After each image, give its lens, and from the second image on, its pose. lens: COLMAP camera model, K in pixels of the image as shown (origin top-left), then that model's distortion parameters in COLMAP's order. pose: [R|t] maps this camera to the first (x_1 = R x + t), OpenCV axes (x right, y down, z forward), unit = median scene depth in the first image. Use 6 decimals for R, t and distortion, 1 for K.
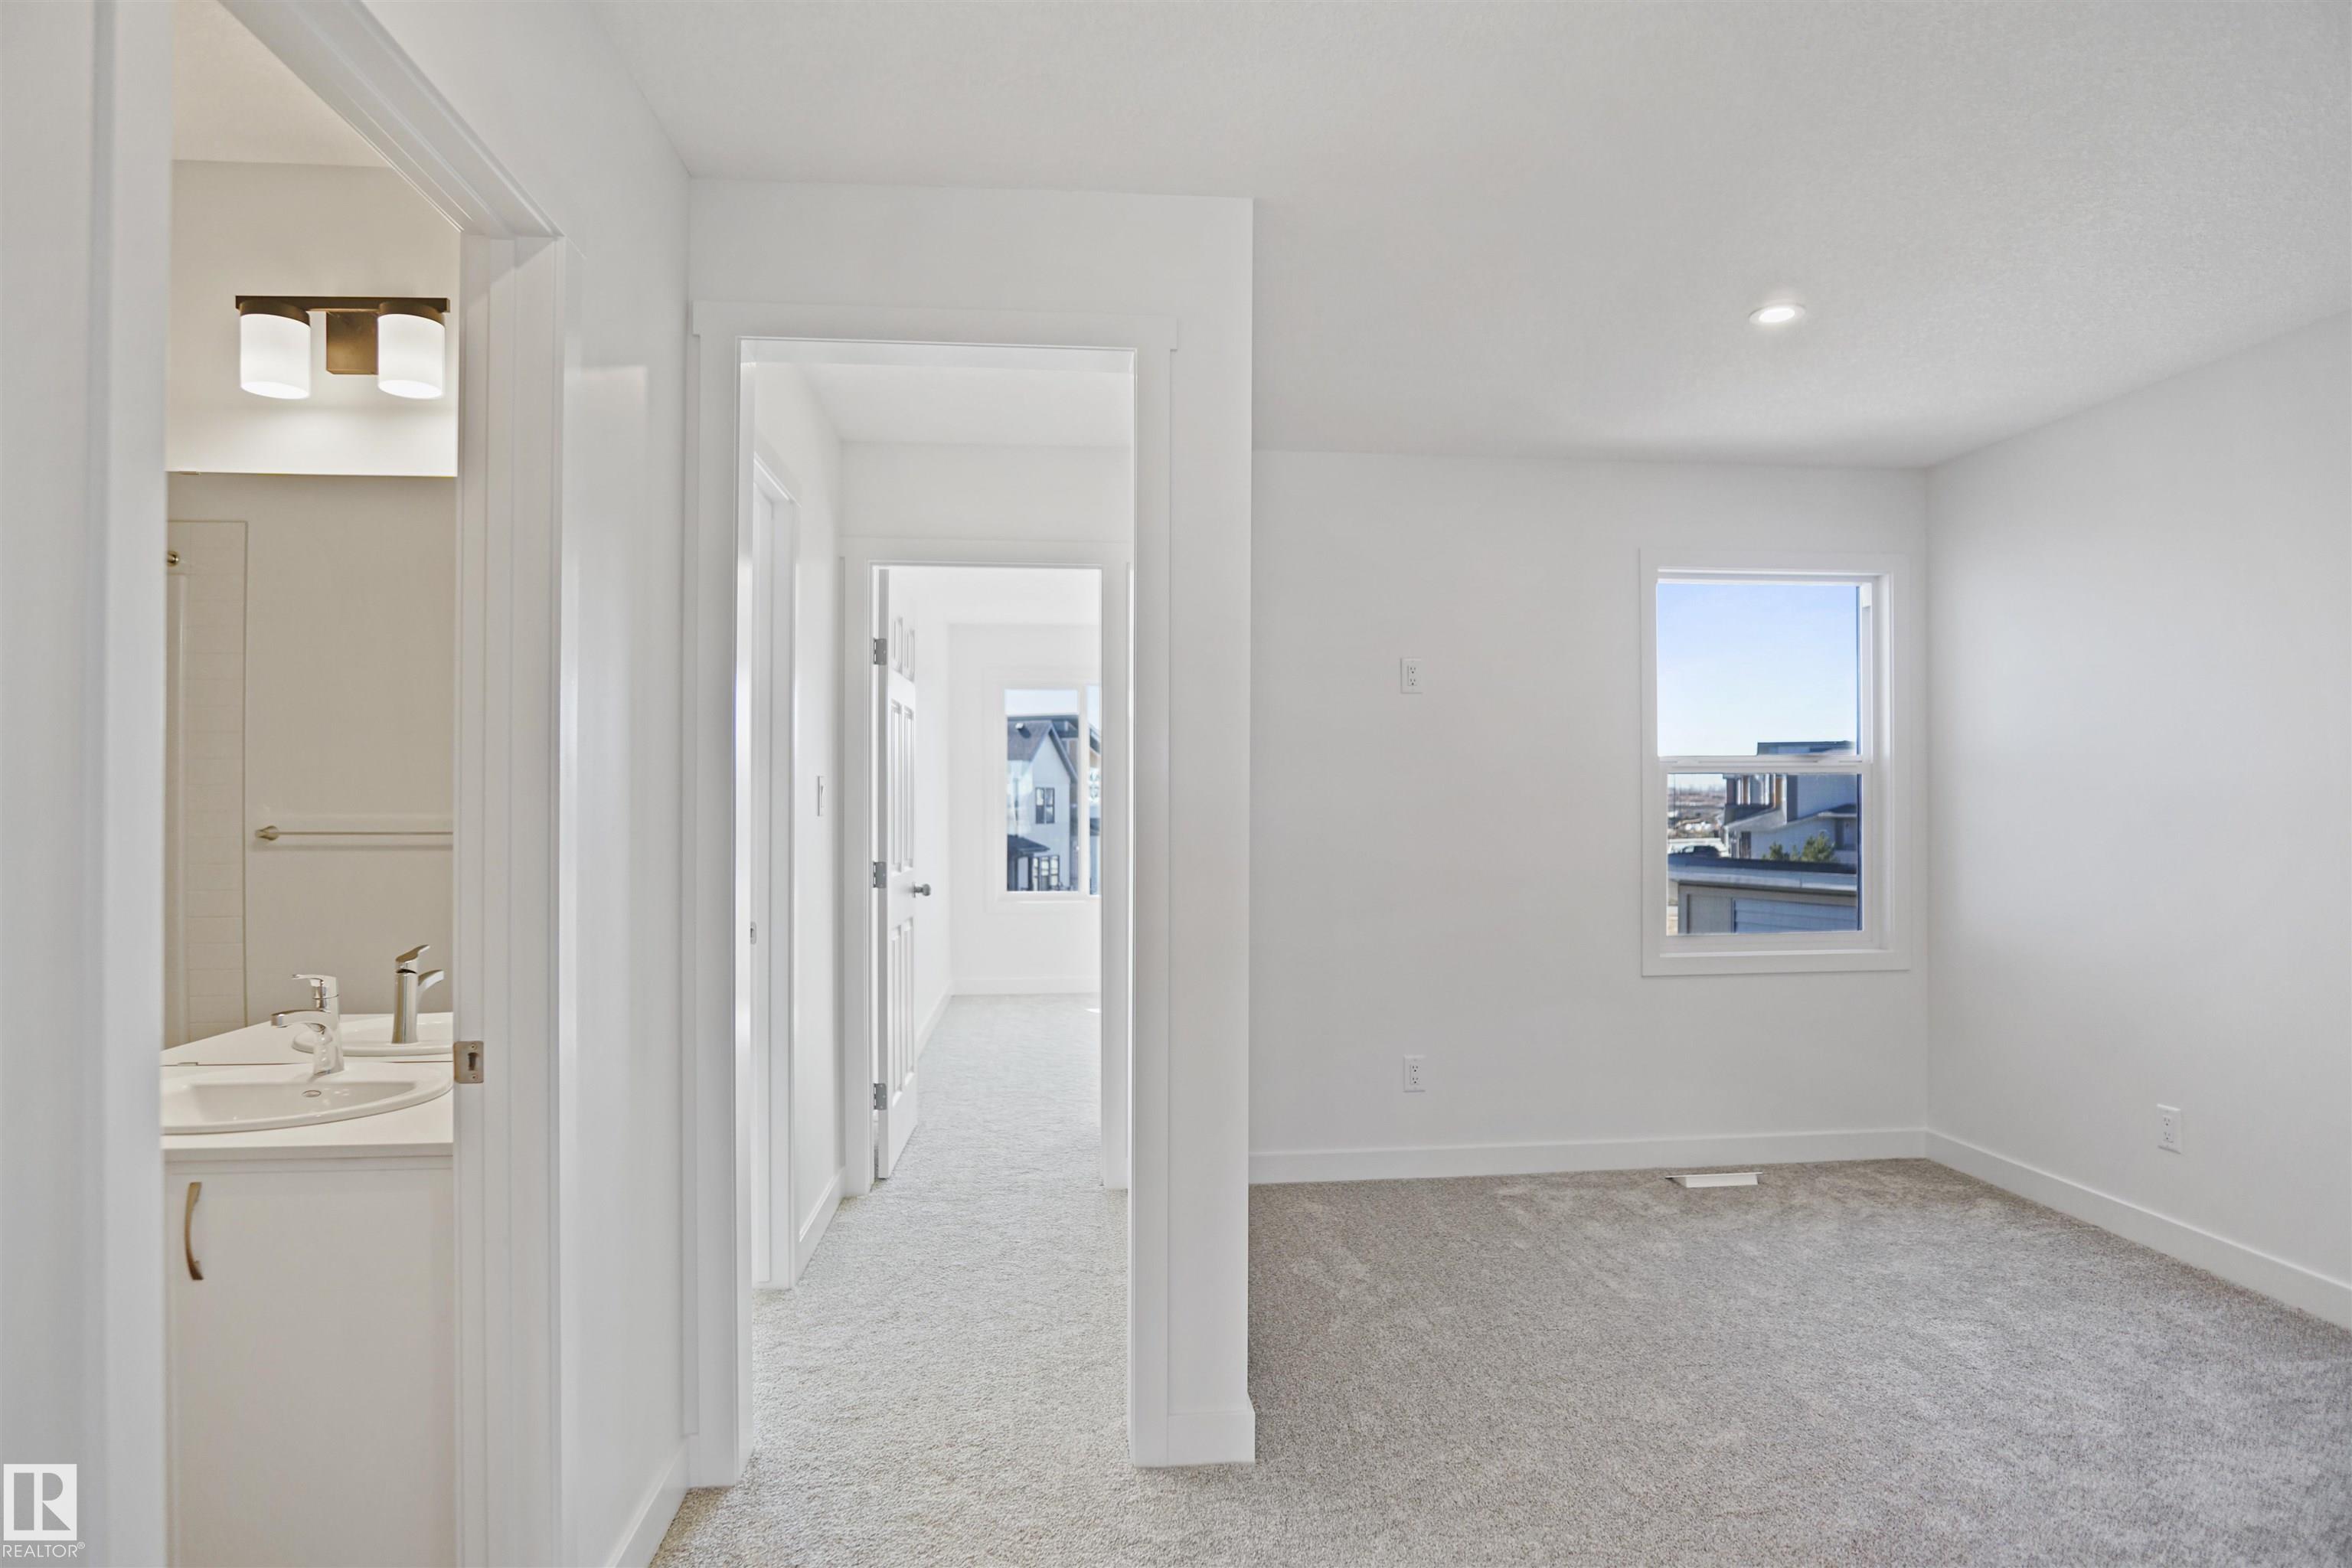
lens RADIAL K [[1280.3, 0, 1190.7], [0, 1280.3, 792.6], [0, 0, 1]] dist [-0.037440, 0.010265]
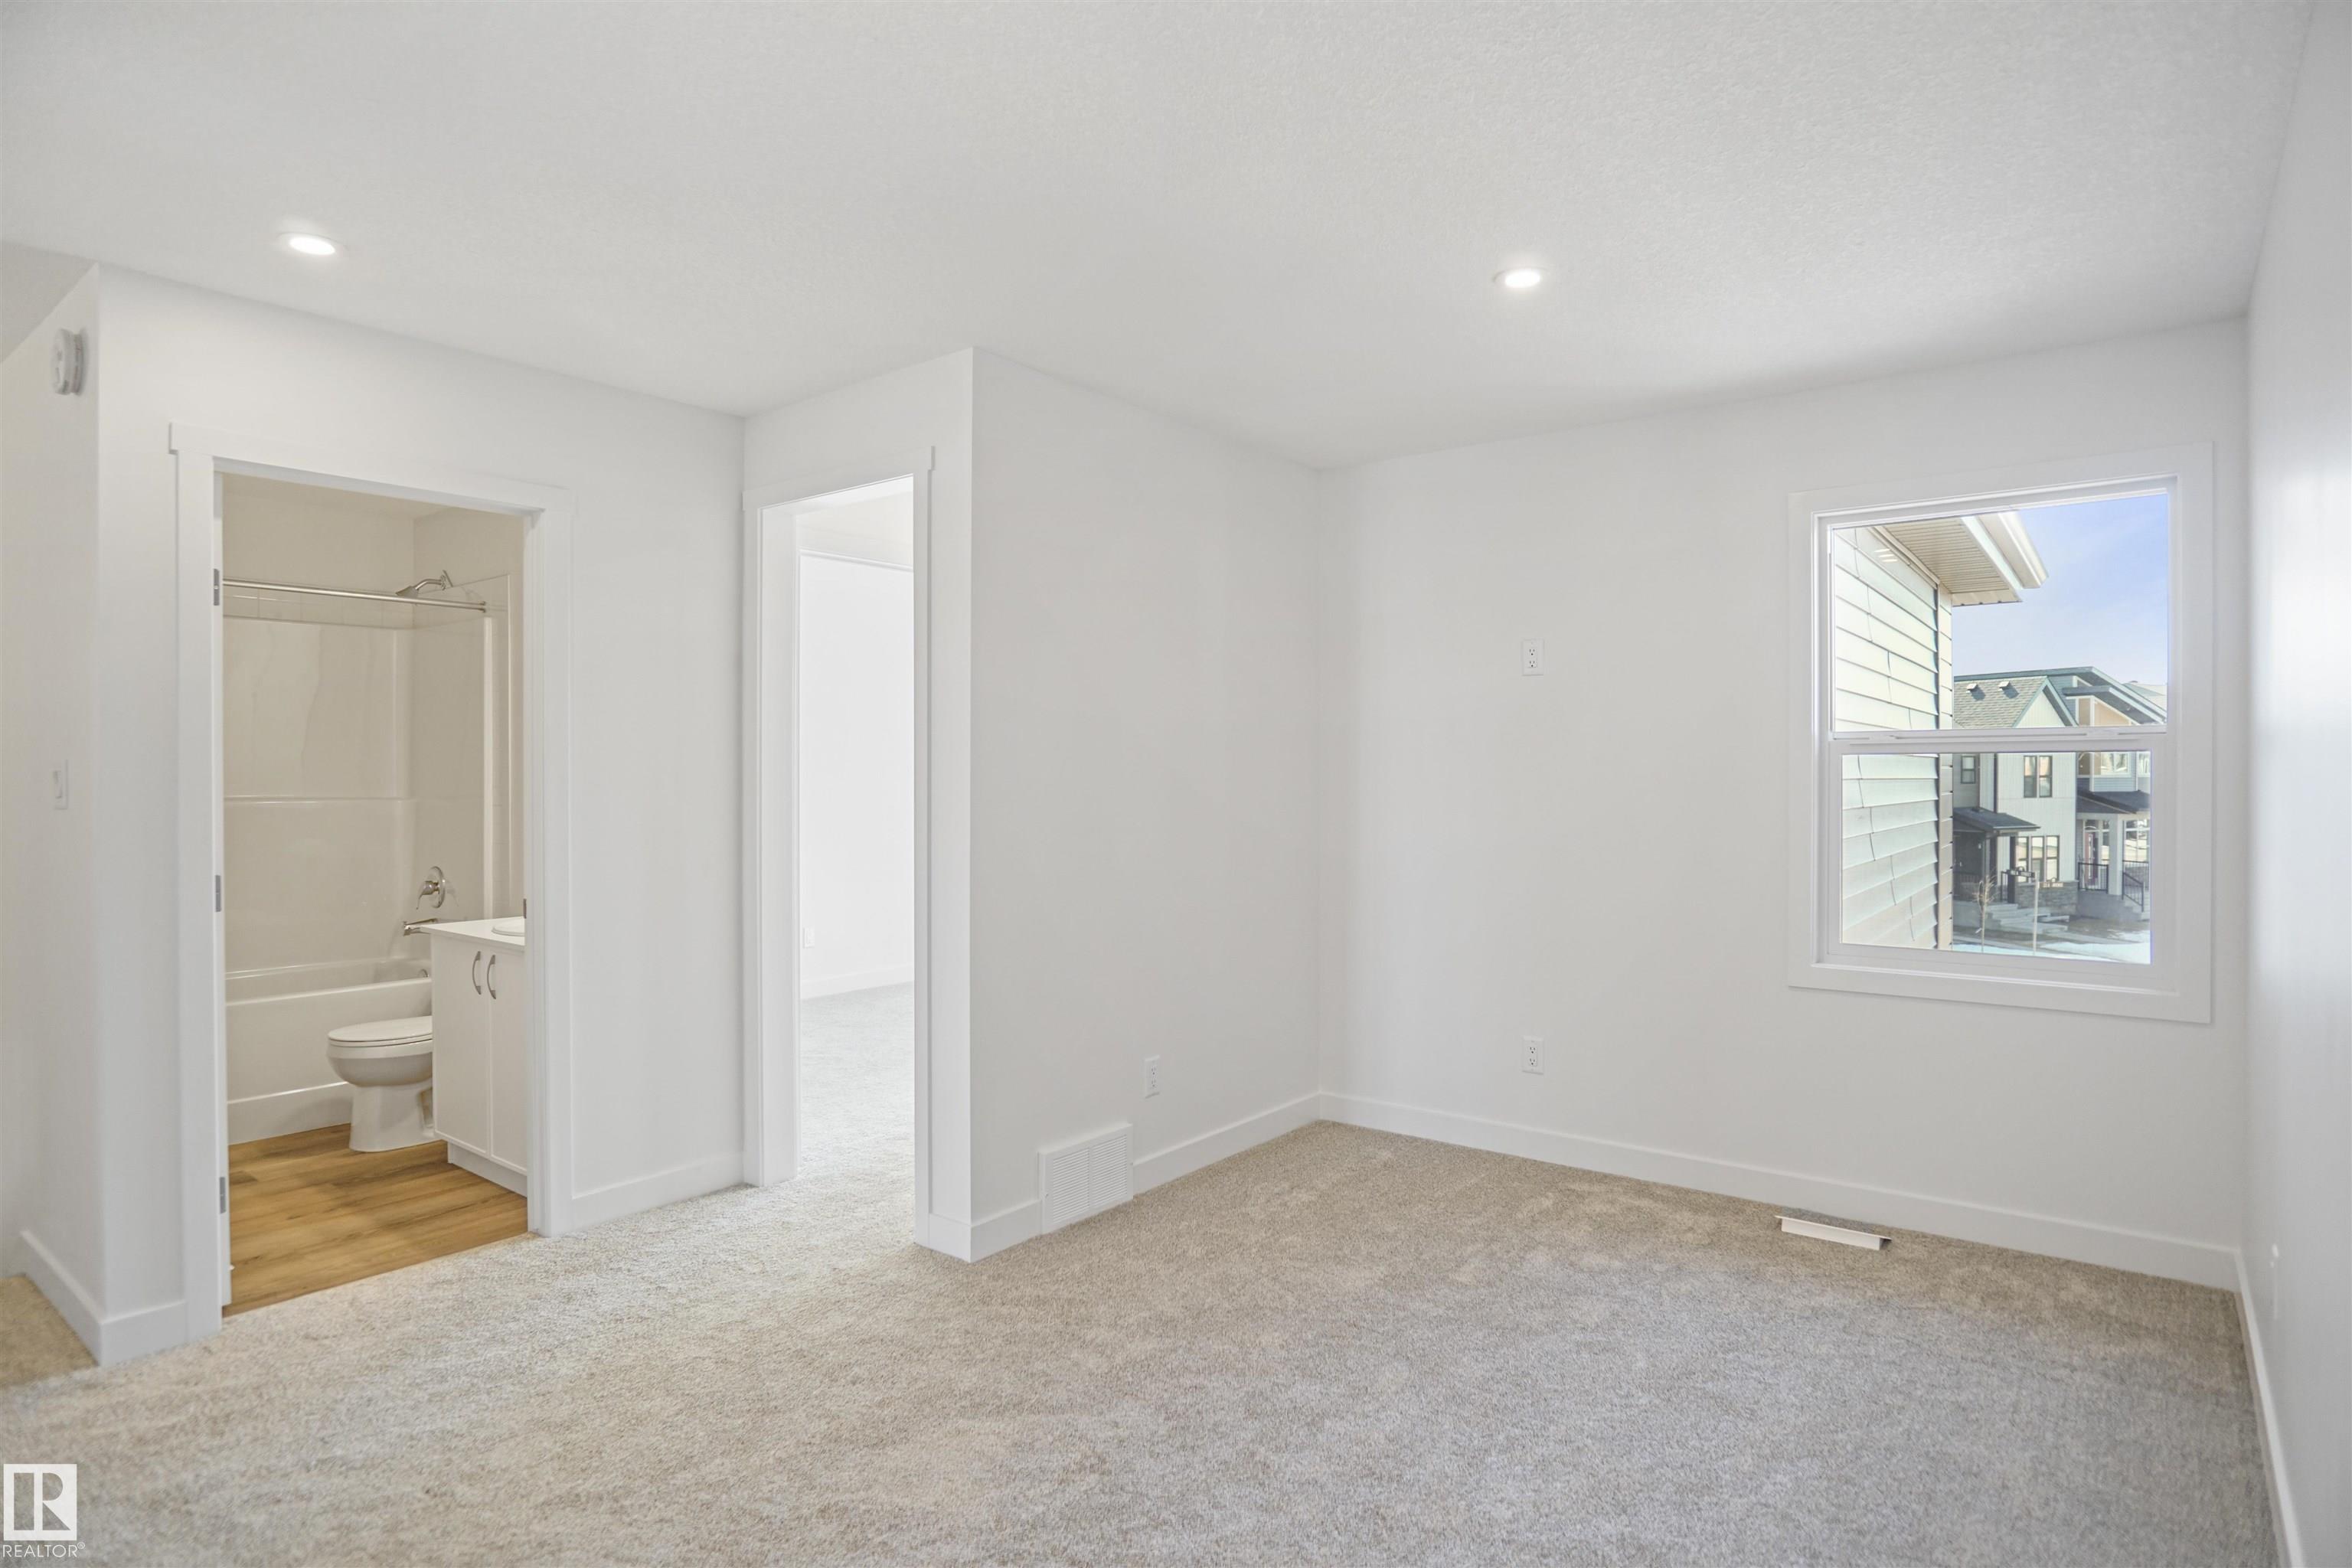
lens RADIAL K [[1259.5, 0, 1186.0], [0, 1259.5, 773.7], [0, 0, 1]] dist [-0.036636, 0.010276]
pose [[0.723769, 0.002956, -0.690036, 0.788681], [0.003627, 0.999961, 0.008088, -0.011308], [0.690032, -0.008357, 0.723730, 0.121769]]
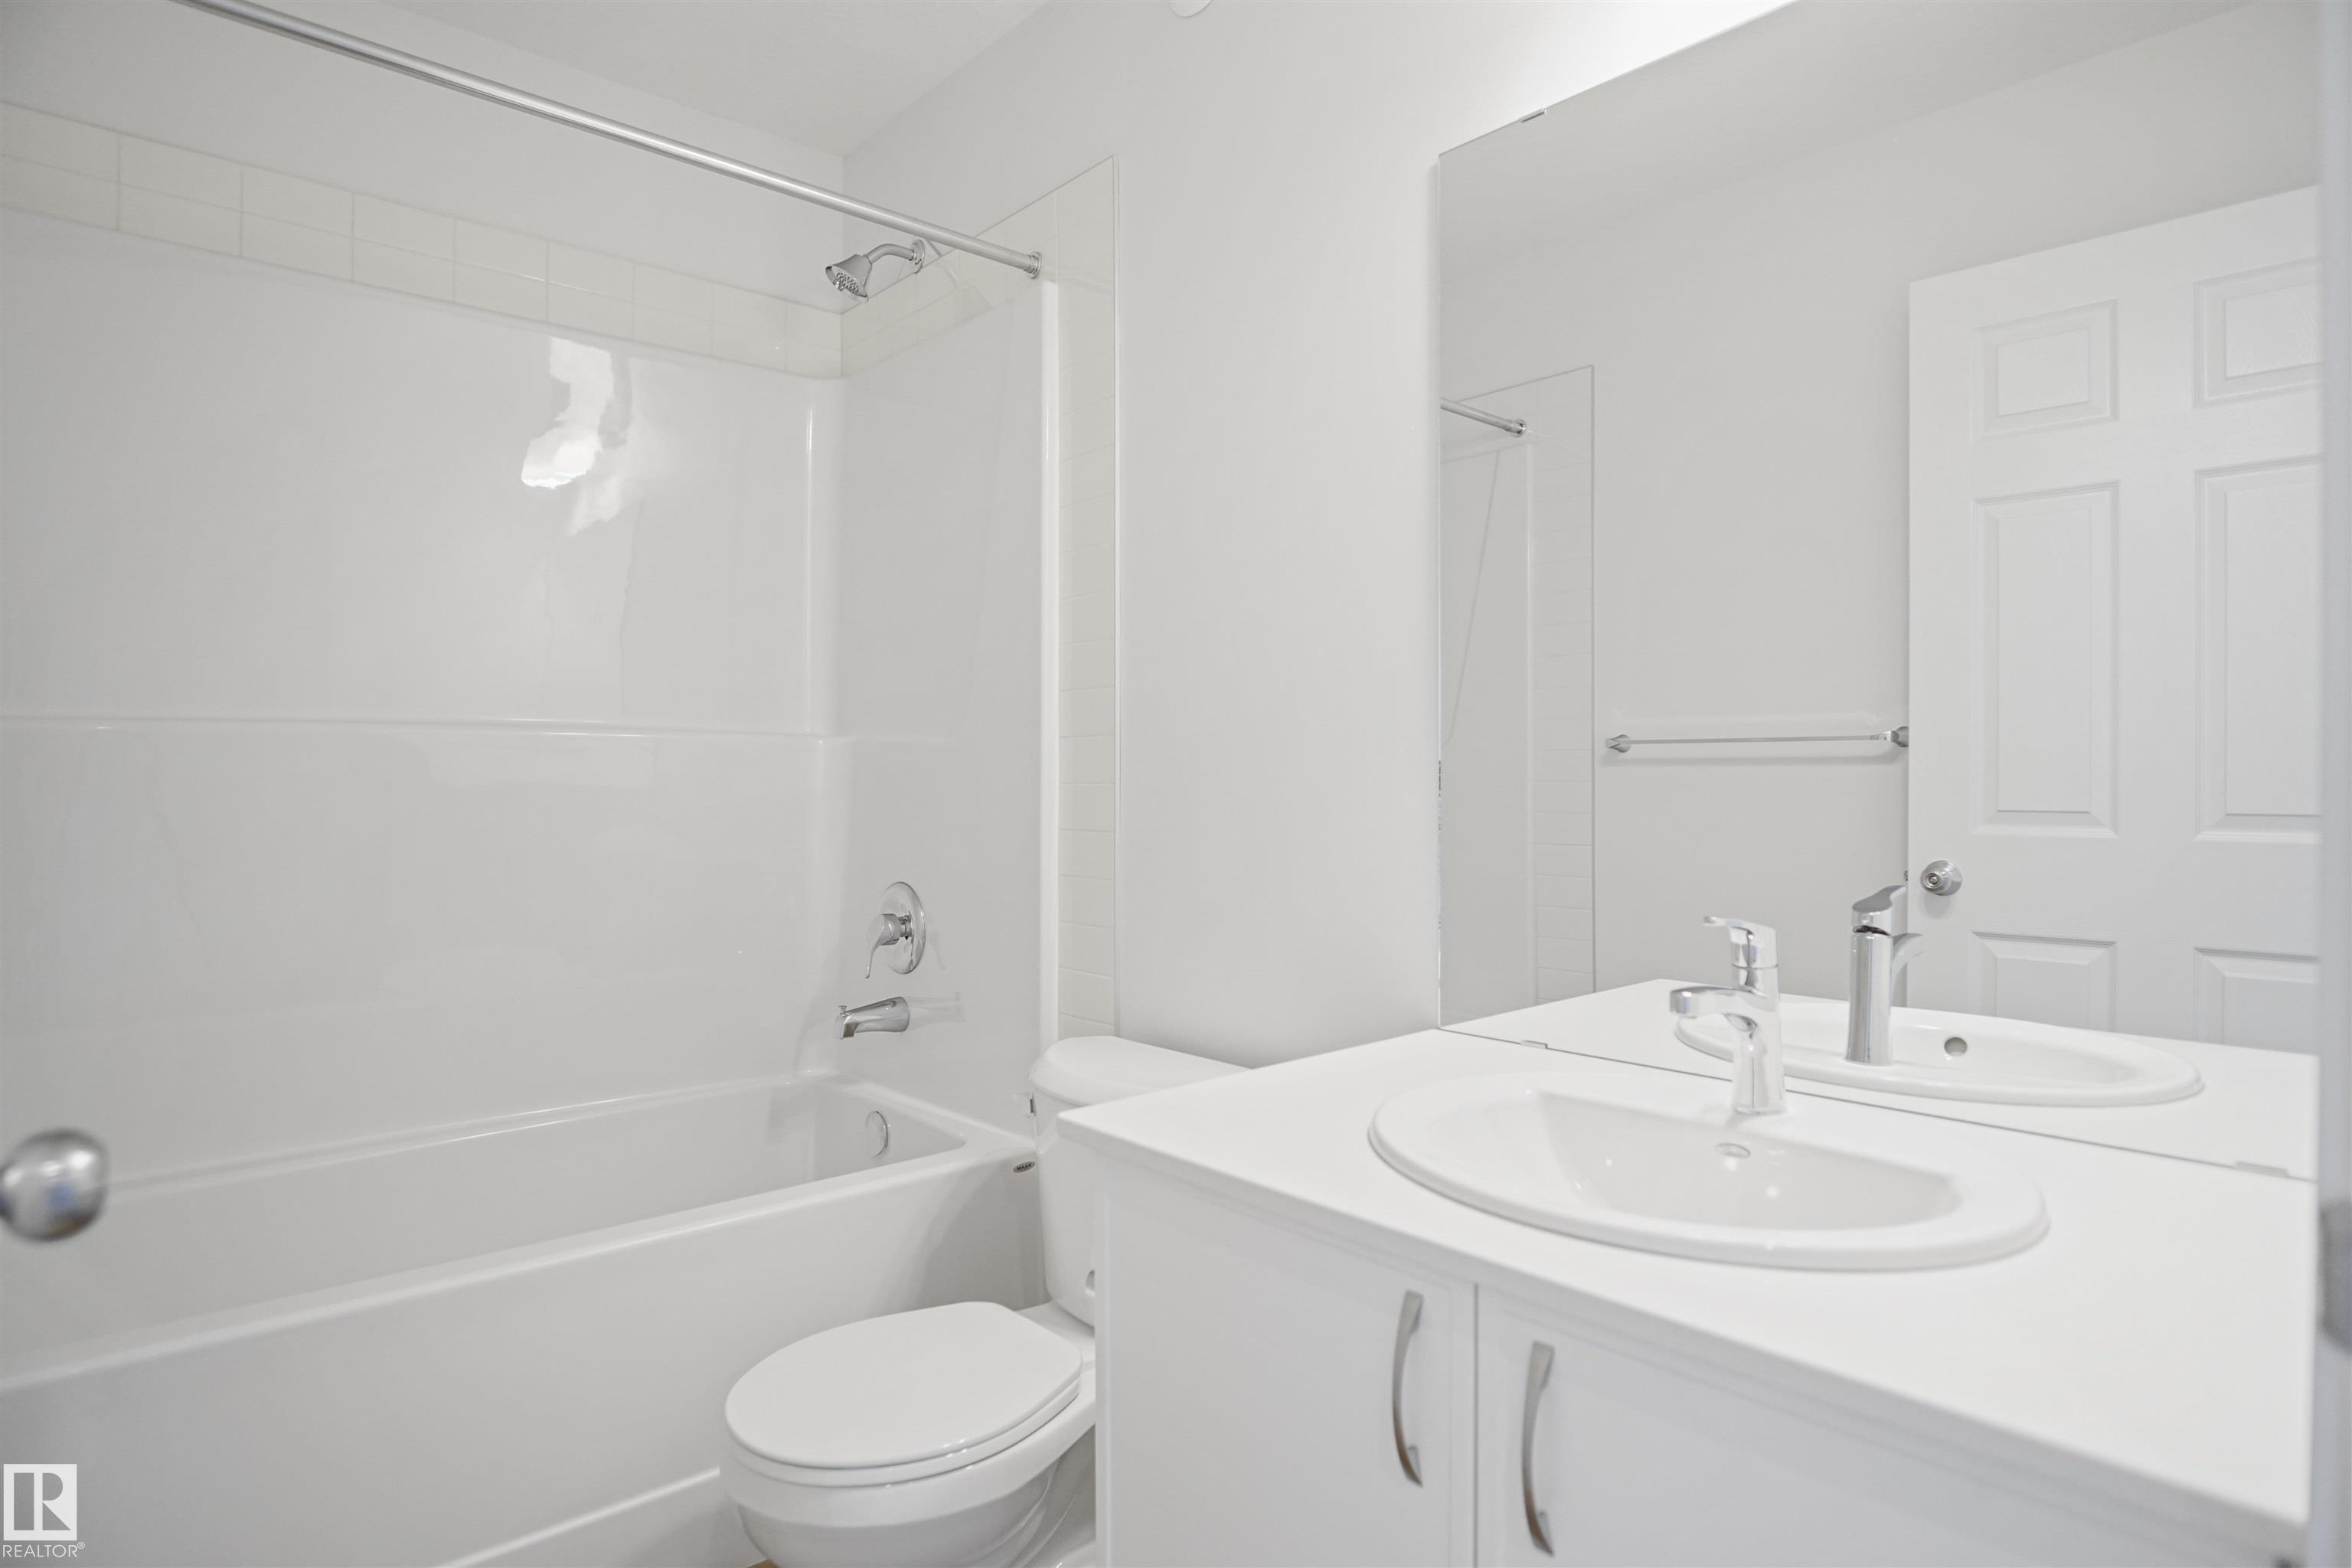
lens RADIAL K [[1259.5, 0, 1186.0], [0, 1259.5, 773.7], [0, 0, 1]] dist [-0.036636, 0.010276]
pose [[0.583730, -0.001127, -0.811947, -0.244394], [0.005730, 0.999980, 0.002732, 0.048510], [0.811927, -0.006247, 0.583725, 0.307158]]
